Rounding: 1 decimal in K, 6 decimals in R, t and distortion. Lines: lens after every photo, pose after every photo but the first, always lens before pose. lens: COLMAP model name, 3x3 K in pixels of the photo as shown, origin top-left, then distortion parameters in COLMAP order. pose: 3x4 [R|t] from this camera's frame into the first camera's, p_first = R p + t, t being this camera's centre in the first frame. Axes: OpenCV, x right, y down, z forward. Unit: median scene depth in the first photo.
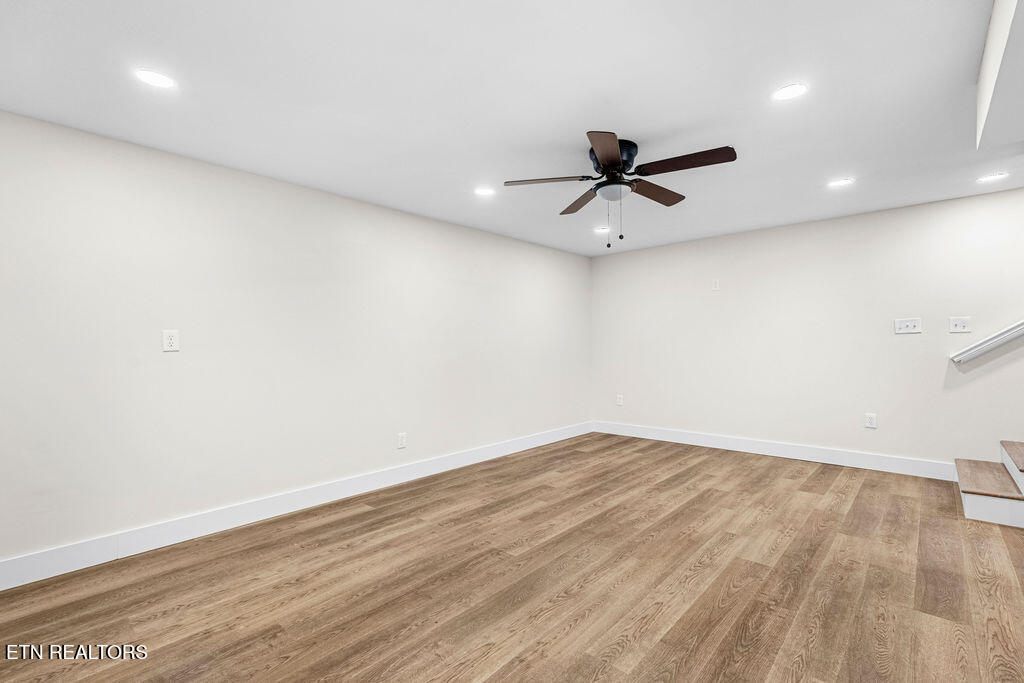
lens RADIAL K [[452.6, 0, 503.1], [0, 452.6, 342.3], [0, 0, 1]] dist [-0.000348, -0.001821]
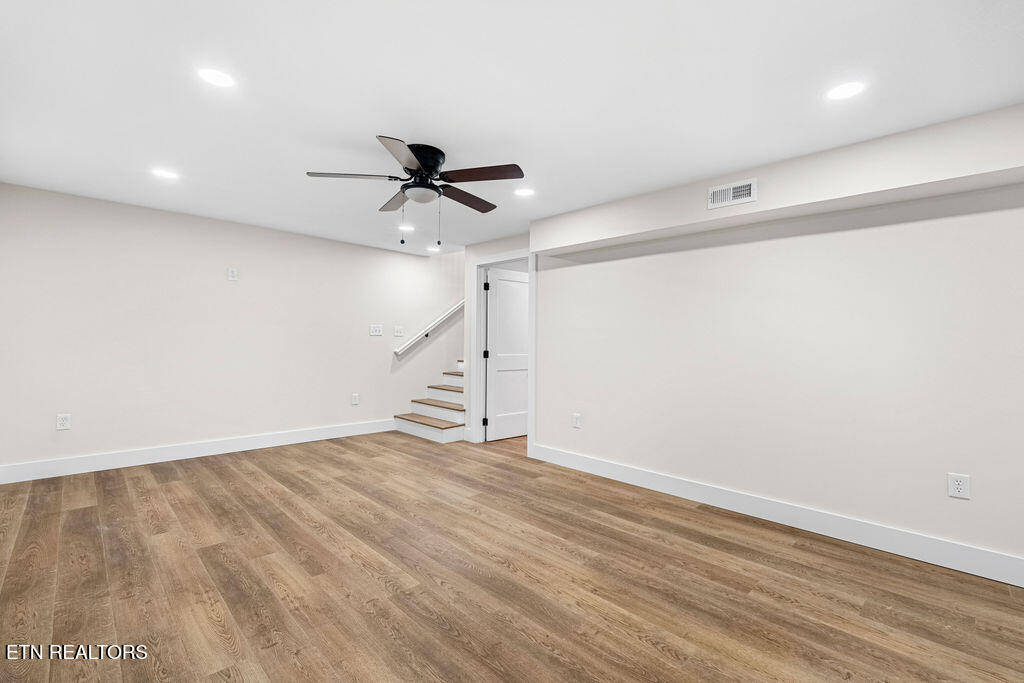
lens RADIAL K [[452.6, 0, 517.6], [0, 452.6, 345.3], [0, 0, 1]] dist [-0.000348, -0.001821]
pose [[0.029566, 0.009646, 0.999516, -0.708890], [-0.027163, 0.999592, -0.008843, 0.019646], [-0.999194, -0.026888, 0.029816, 0.684676]]
